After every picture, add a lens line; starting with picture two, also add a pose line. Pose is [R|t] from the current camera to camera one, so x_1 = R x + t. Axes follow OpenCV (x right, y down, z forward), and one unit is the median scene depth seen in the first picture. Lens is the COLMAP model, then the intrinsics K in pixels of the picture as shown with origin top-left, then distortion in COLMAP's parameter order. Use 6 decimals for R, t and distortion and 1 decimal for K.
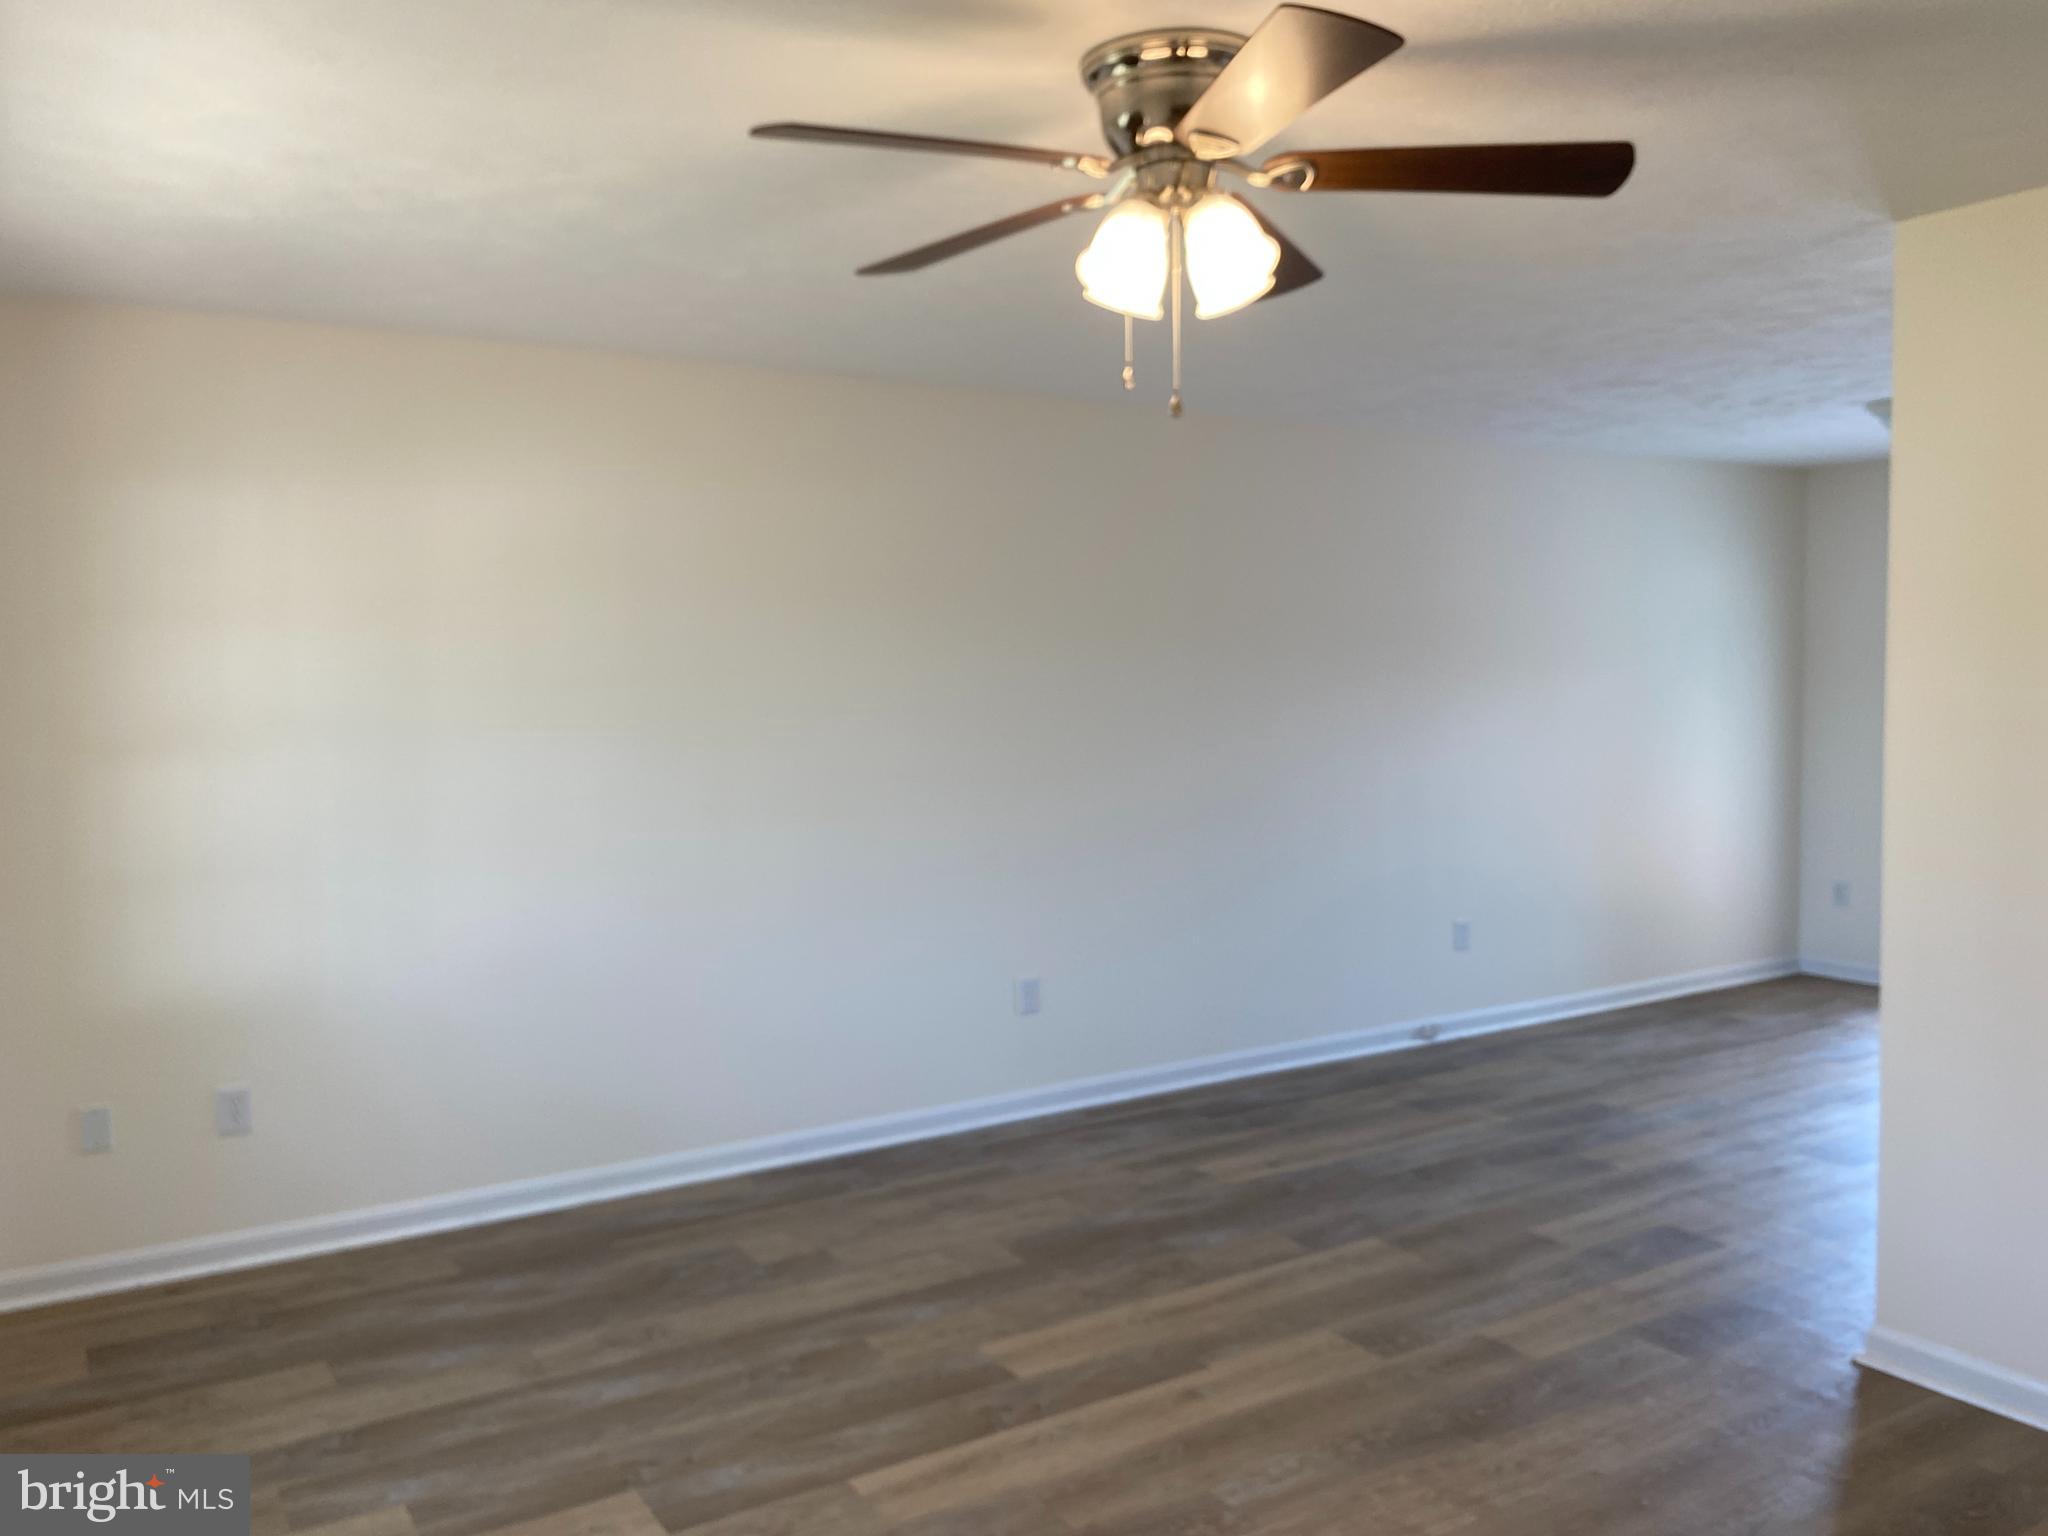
lens RADIAL K [[1604.8, 0, 1024.0], [0, 1604.8, 768.0], [0, 0, 1]] dist [0.051666, -0.079634]
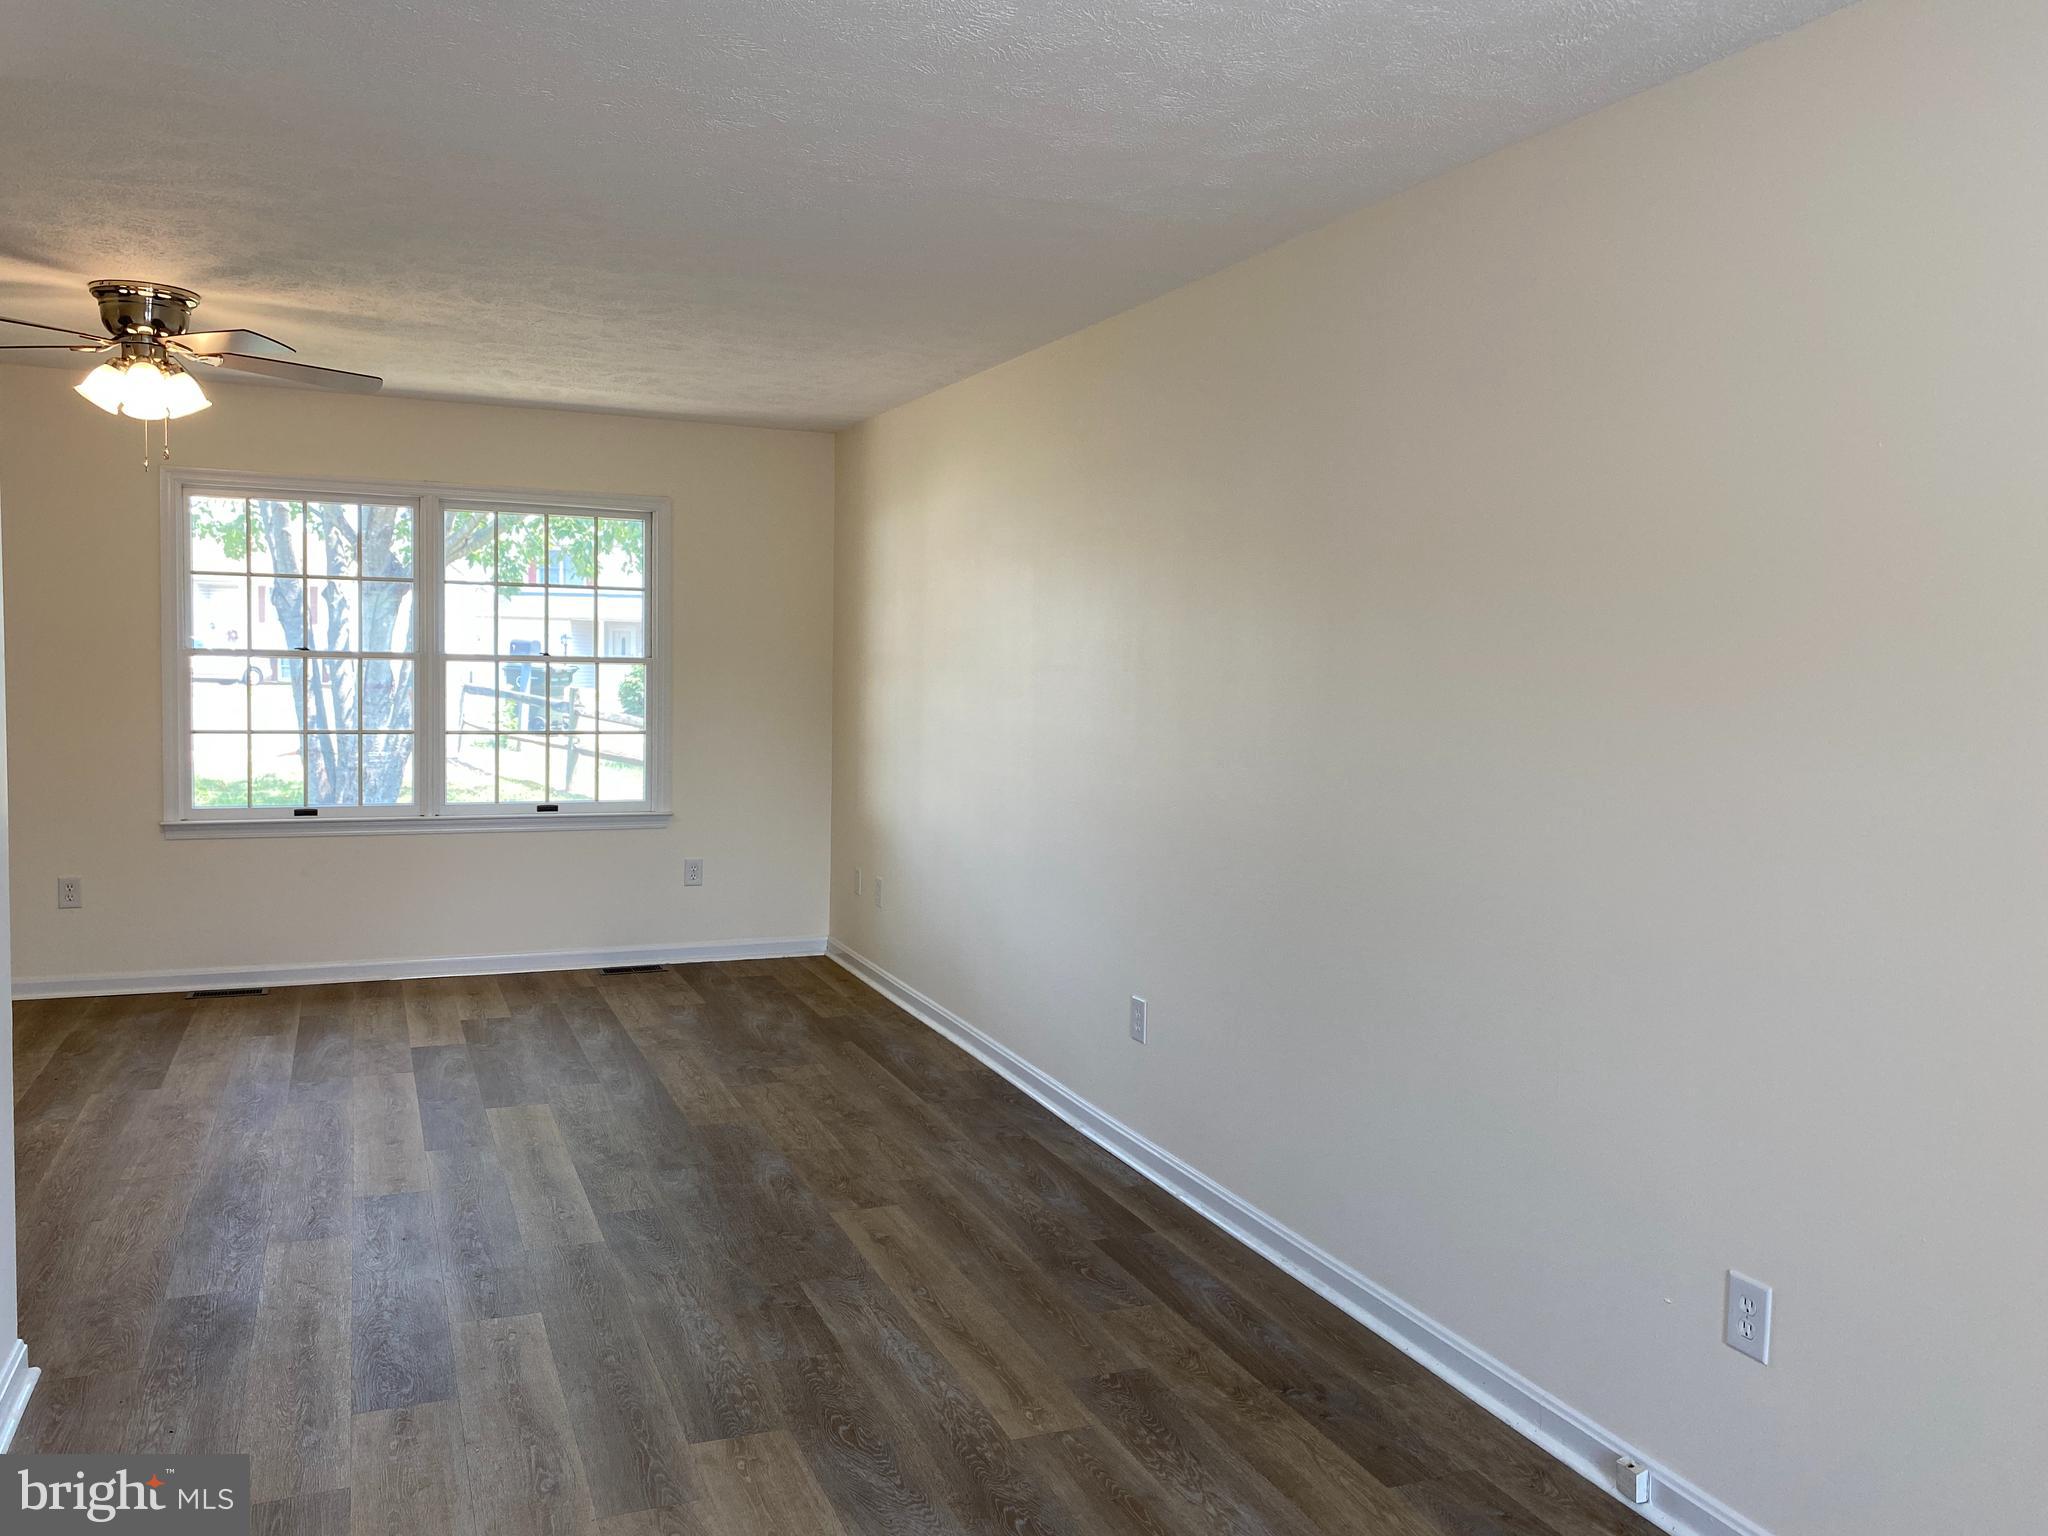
lens RADIAL K [[1604.8, 0, 1024.0], [0, 1604.8, 768.0], [0, 0, 1]] dist [0.051666, -0.079634]
pose [[-0.168839, 0.075325, -0.982761, 1.158118], [-0.092898, 0.991421, 0.091949, -0.083069], [0.981256, 0.106821, -0.160393, 1.494153]]
